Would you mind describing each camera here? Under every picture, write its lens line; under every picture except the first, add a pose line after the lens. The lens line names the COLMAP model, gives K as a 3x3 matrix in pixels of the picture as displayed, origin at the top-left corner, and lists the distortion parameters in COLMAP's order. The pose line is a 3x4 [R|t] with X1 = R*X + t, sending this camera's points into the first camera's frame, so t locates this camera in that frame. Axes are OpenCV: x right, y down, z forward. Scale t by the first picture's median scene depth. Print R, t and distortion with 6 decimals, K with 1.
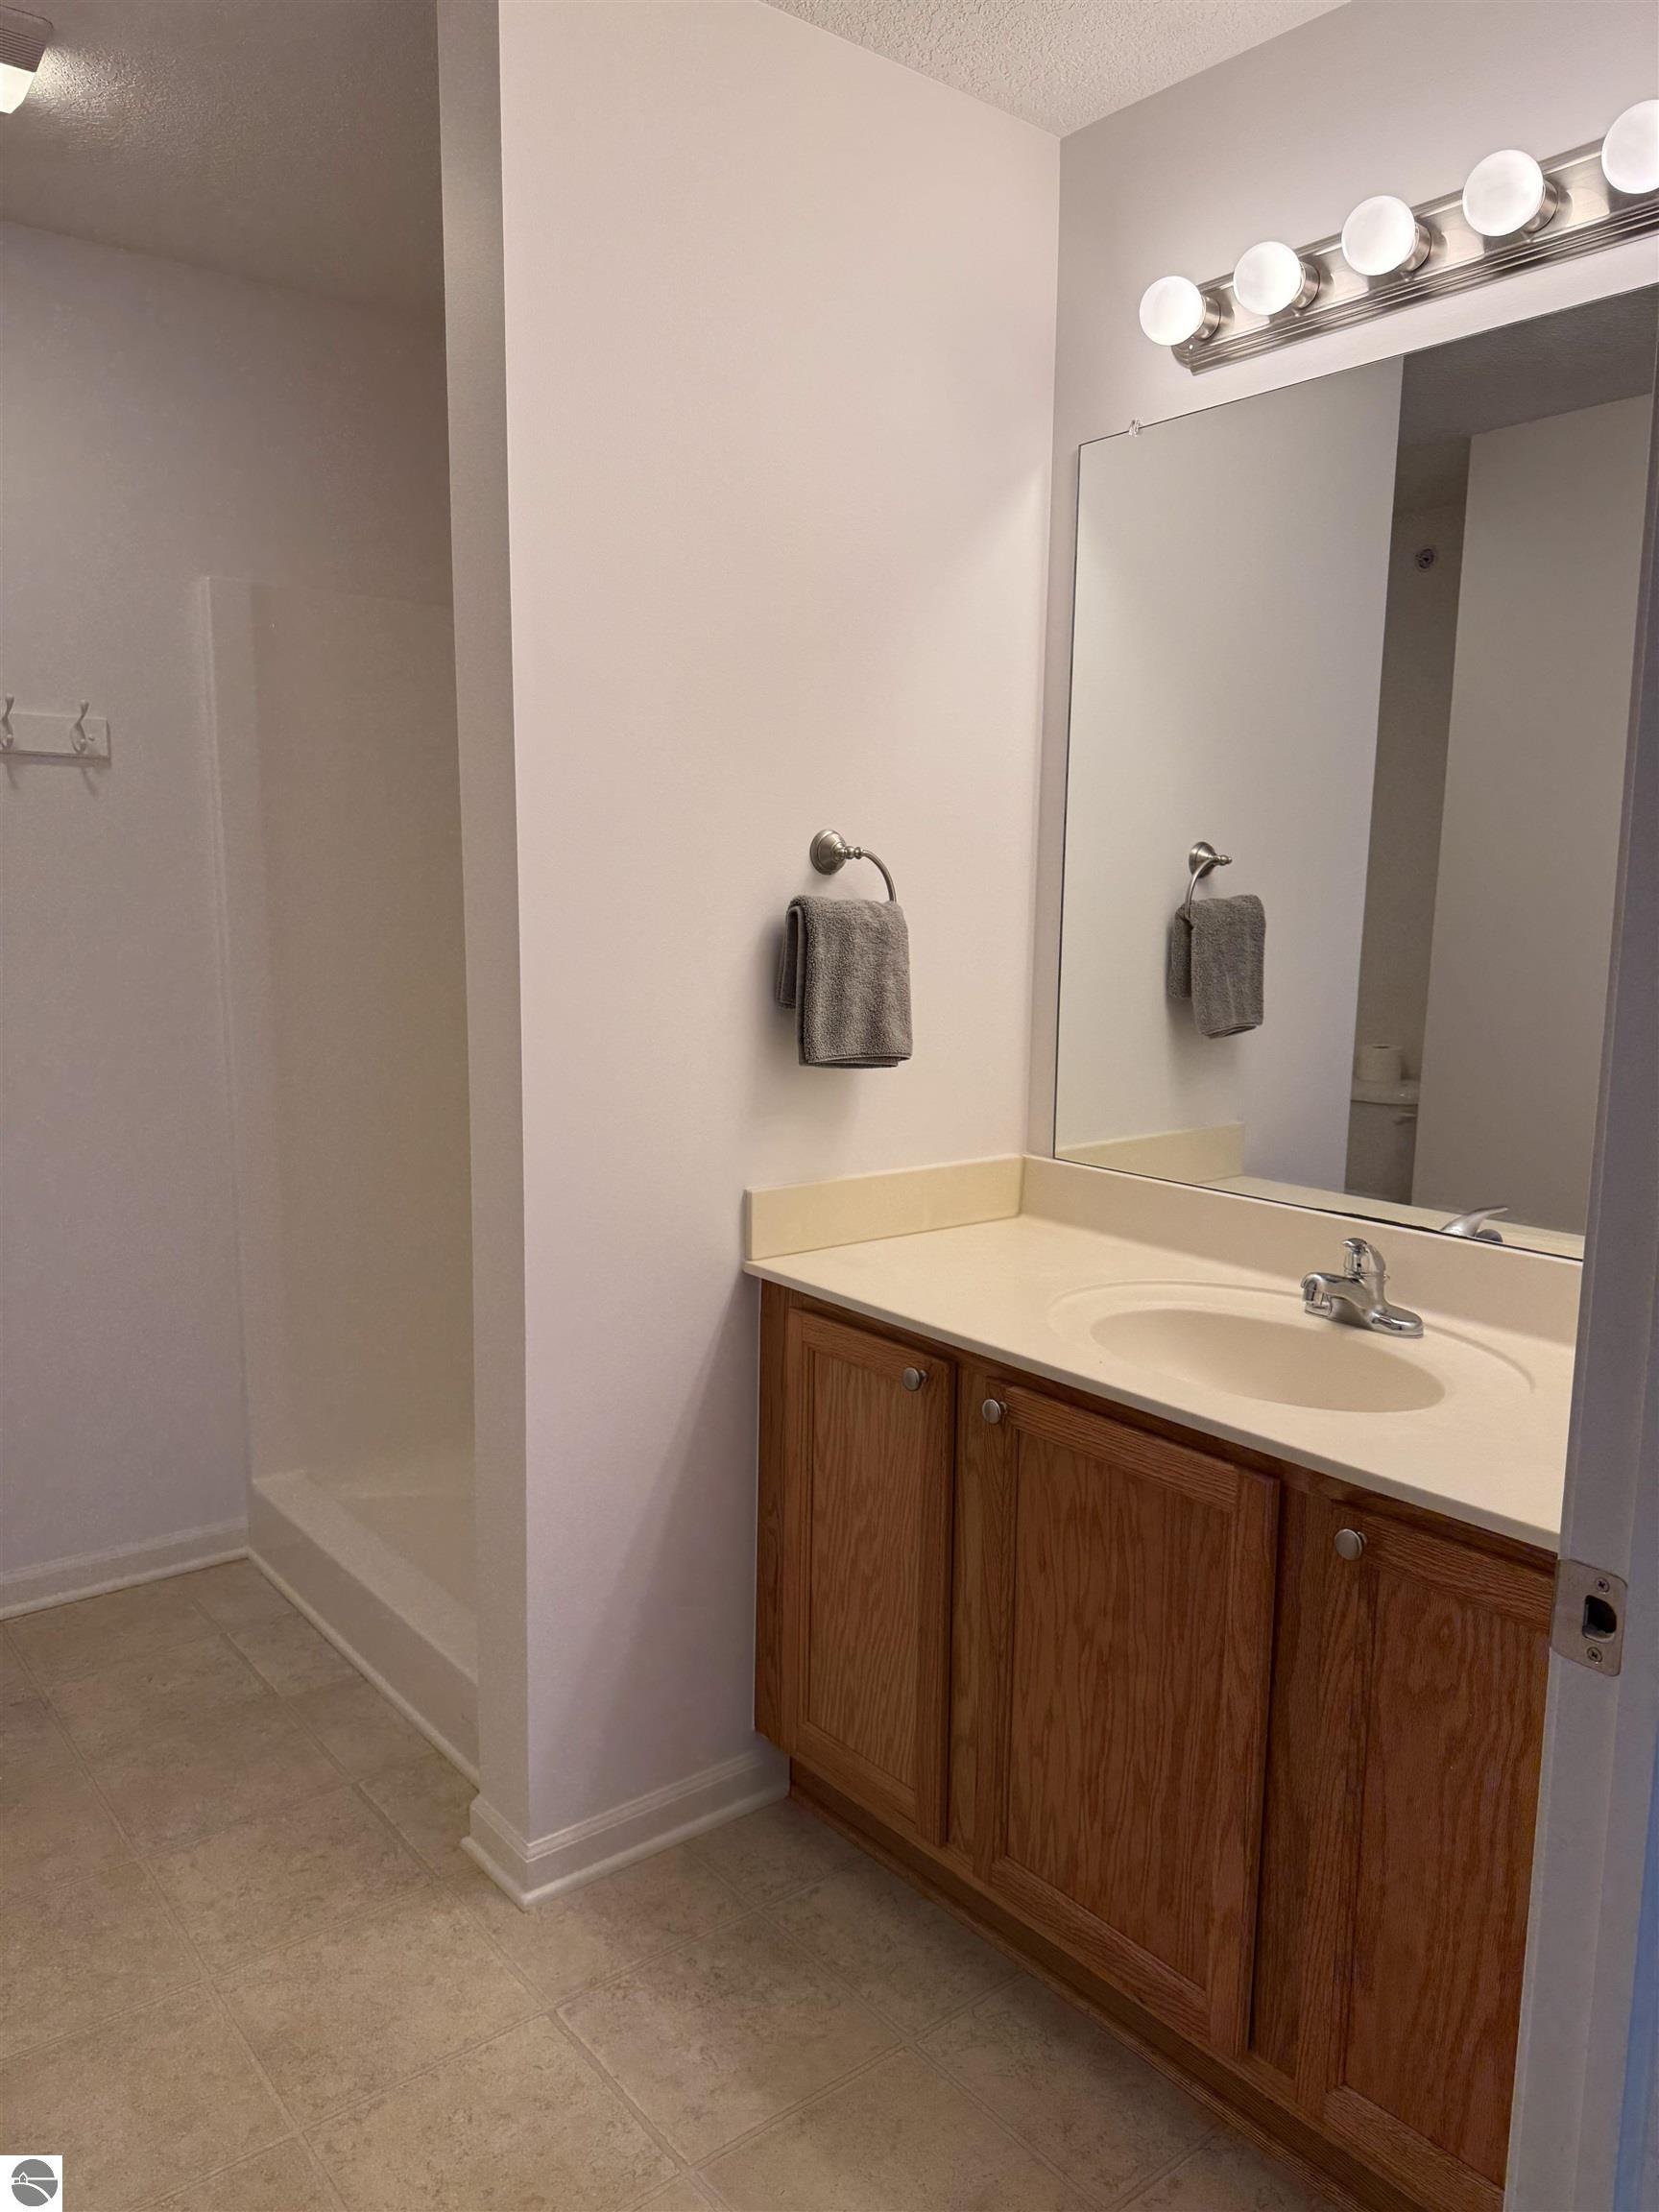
lens RADIAL K [[1550.0, 0, 813.0], [0, 1550.0, 1116.4], [0, 0, 1]] dist [0.090144, -0.071173]
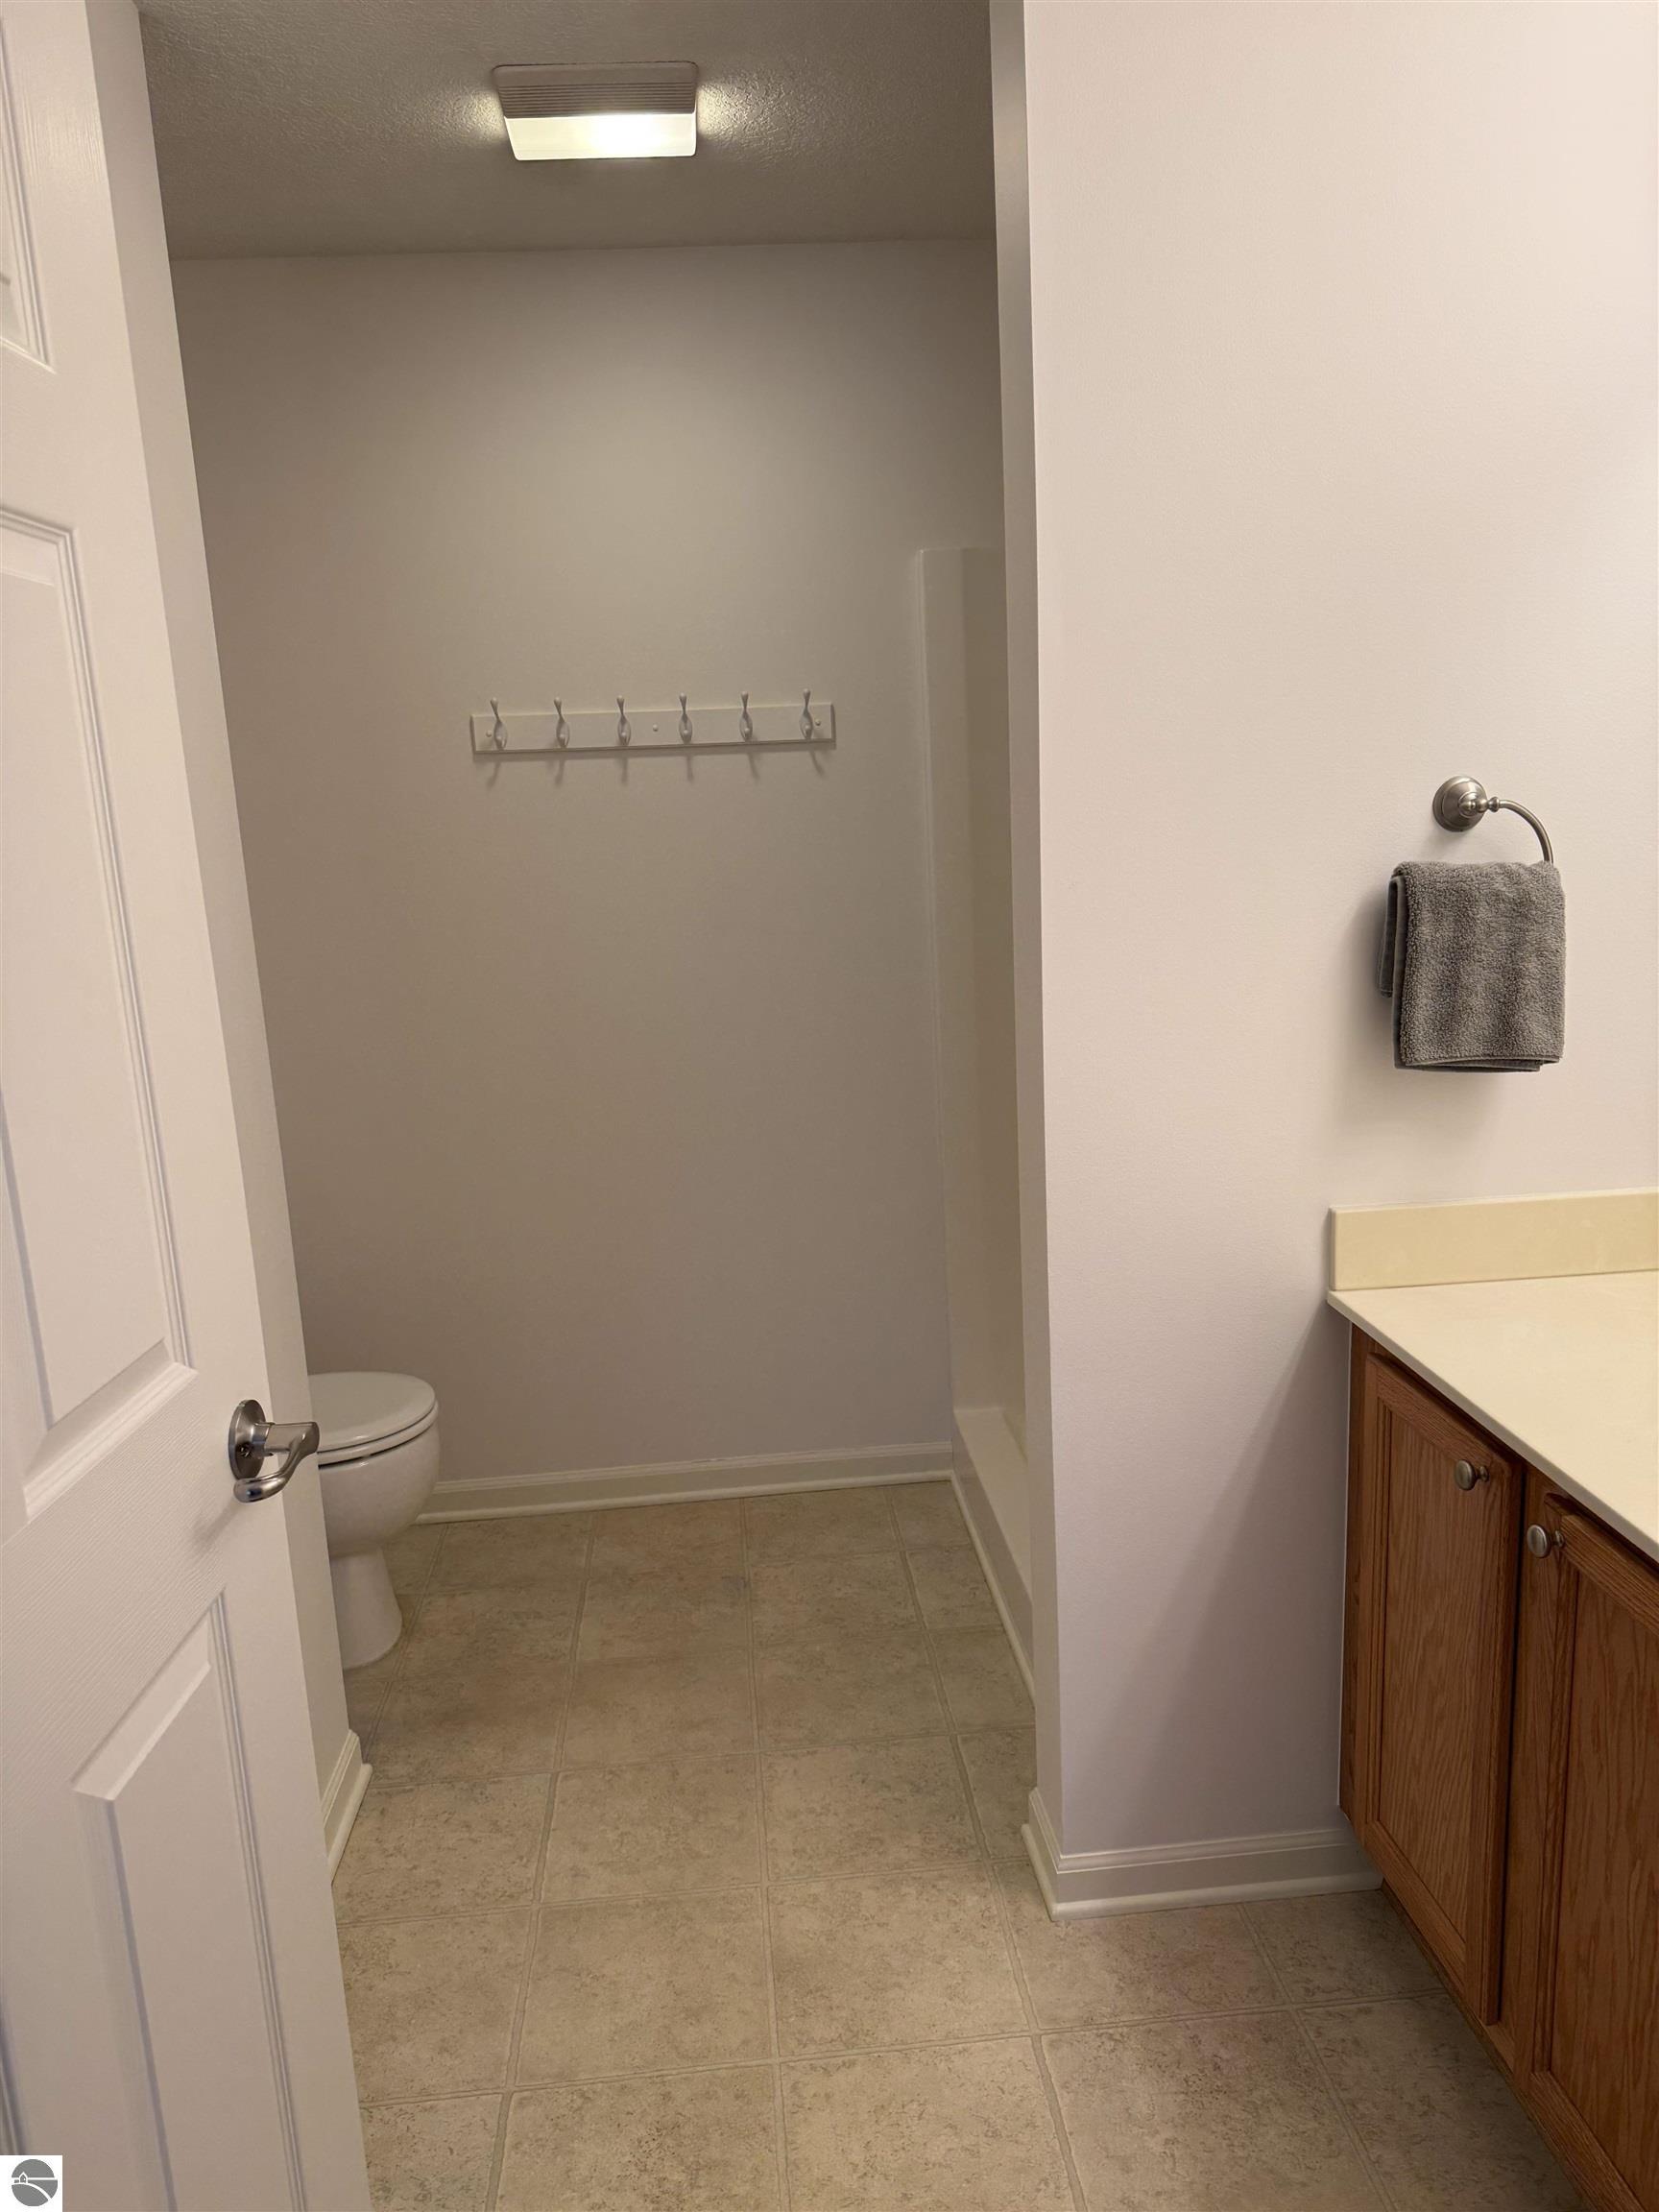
lens RADIAL K [[1592.4, 0, 829.5], [0, 1592.4, 1106.0], [0, 0, 1]] dist [-0.008830, 0.030009]
pose [[0.840845, 0.060463, -0.537888, 0.197315], [-0.024962, 0.997016, 0.073051, -0.067596], [0.540700, -0.047997, 0.839845, 0.118816]]
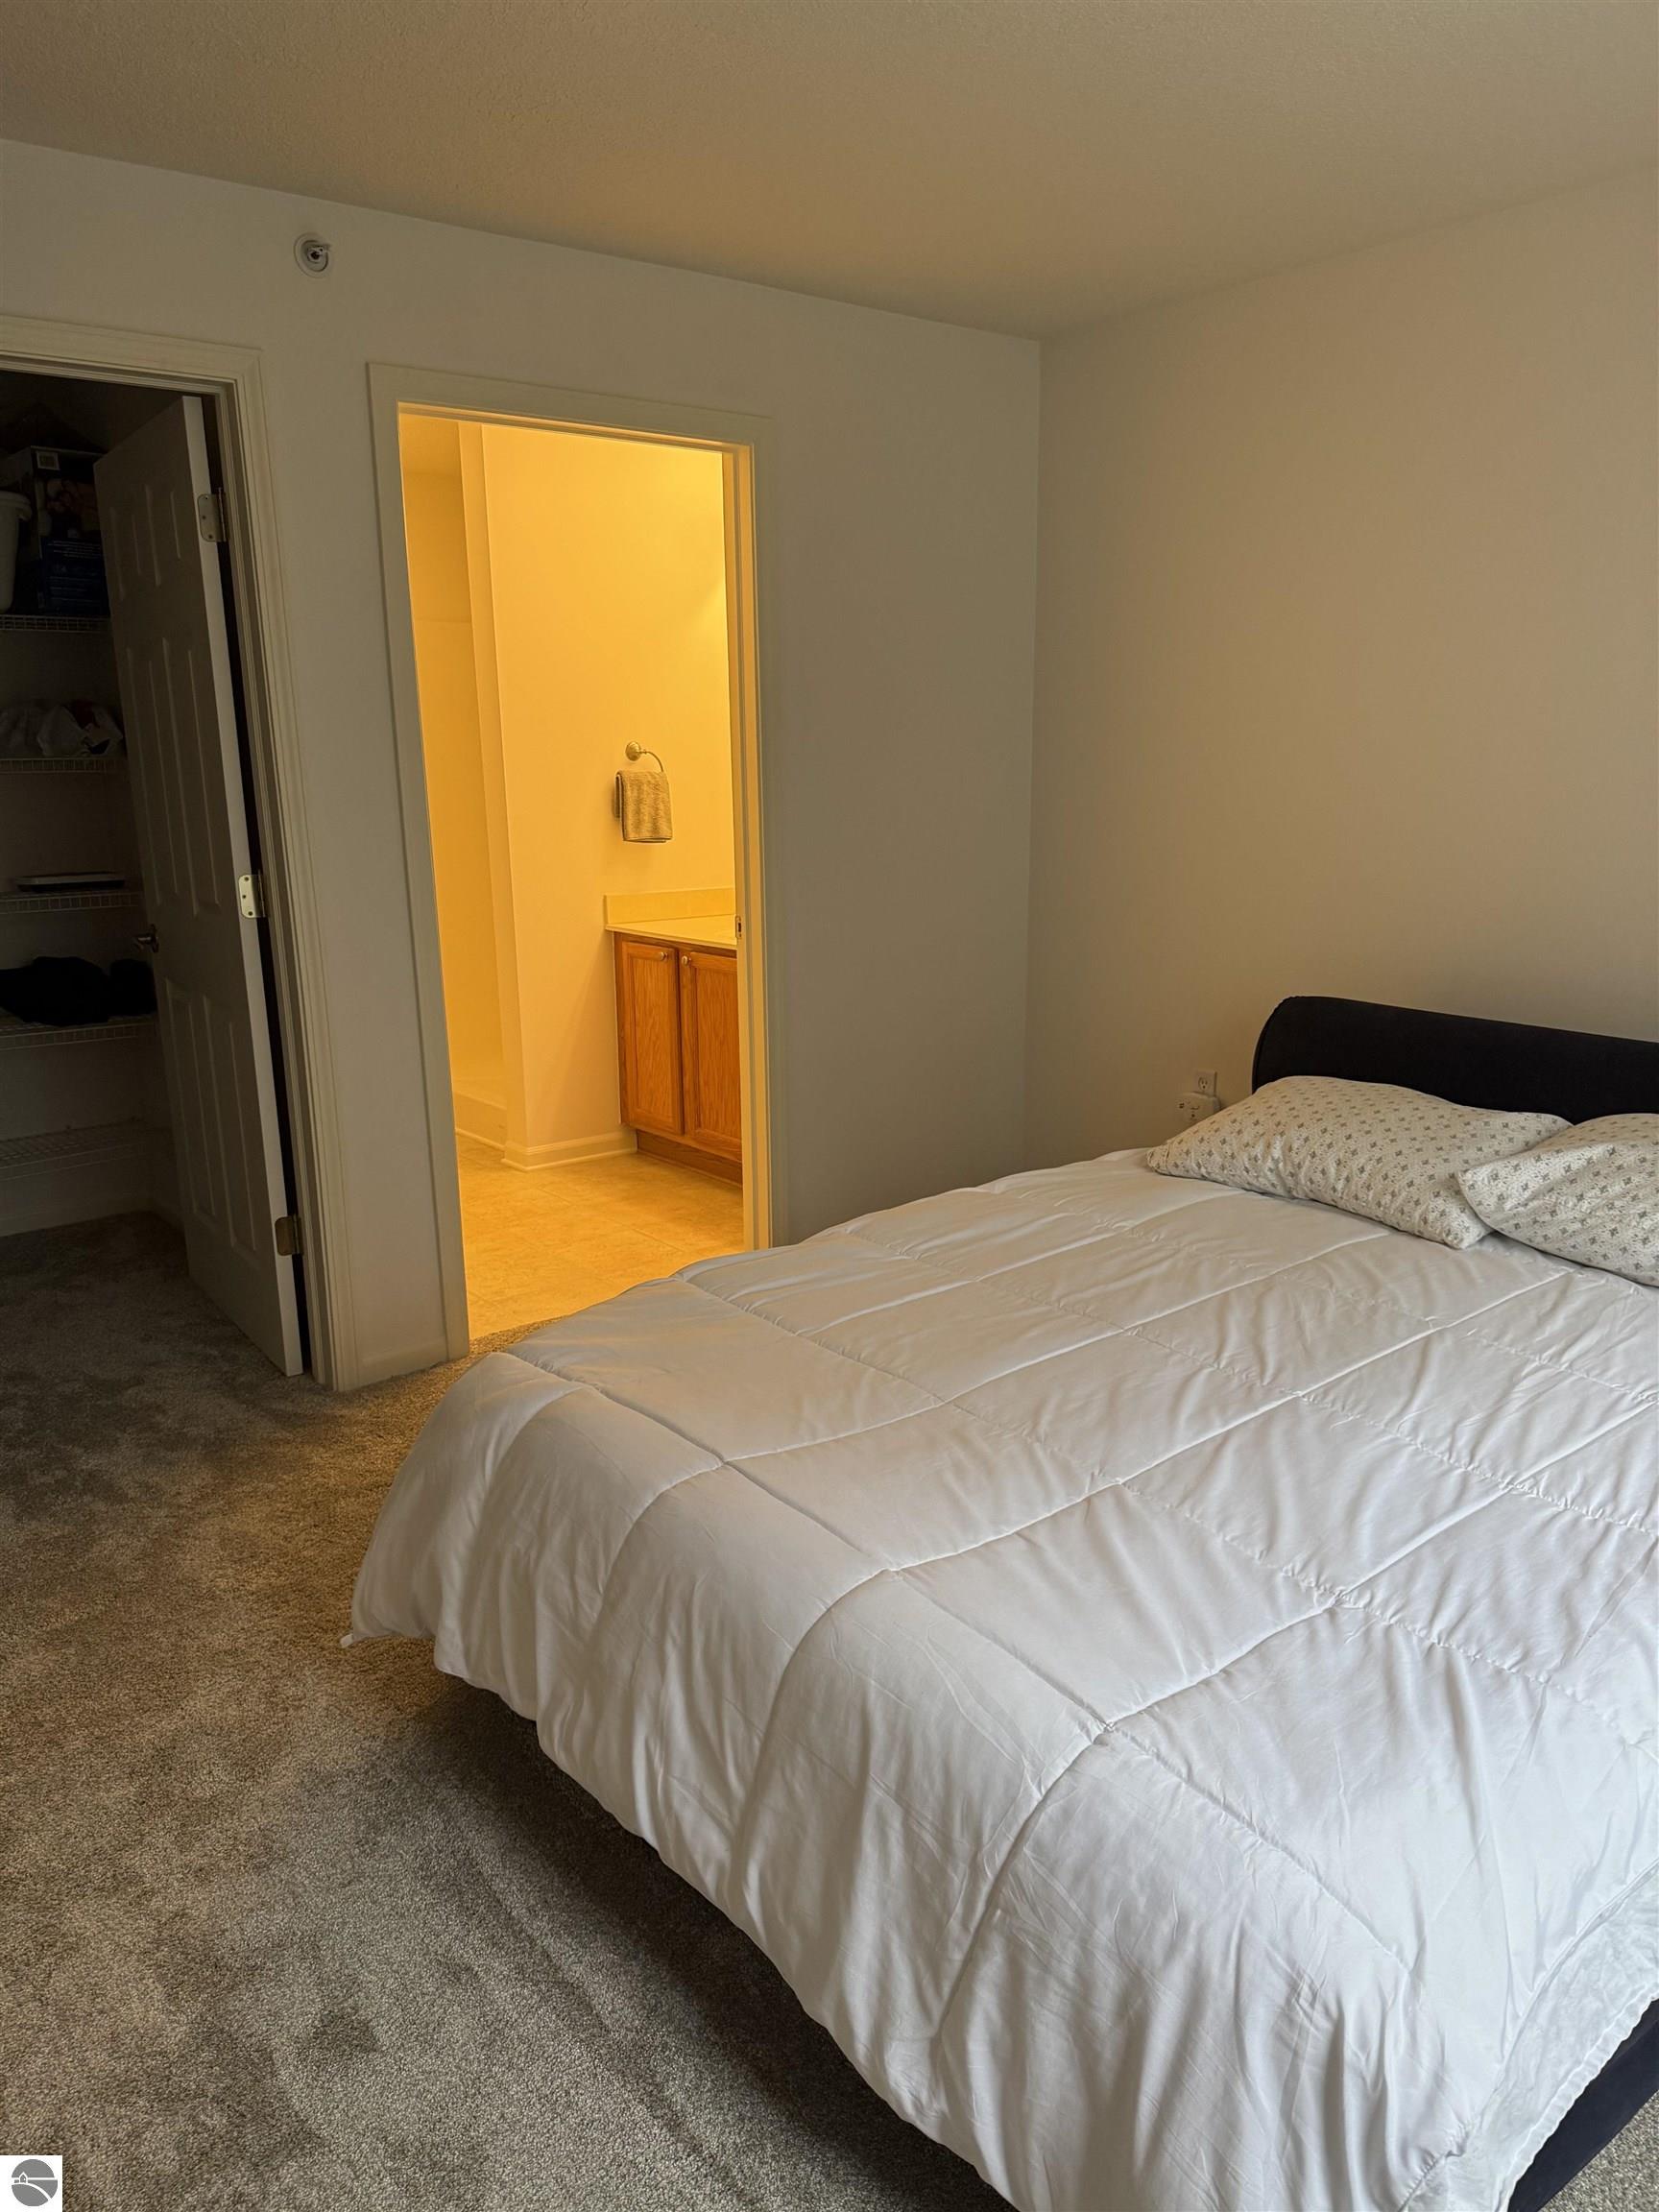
lens RADIAL K [[1550.0, 0, 813.0], [0, 1550.0, 1116.4], [0, 0, 1]] dist [0.090144, -0.071173]
pose [[0.999580, -0.025853, -0.013084, 0.314784], [0.026844, 0.996251, 0.082235, 0.207589], [0.010909, -0.082552, 0.996527, -1.494598]]
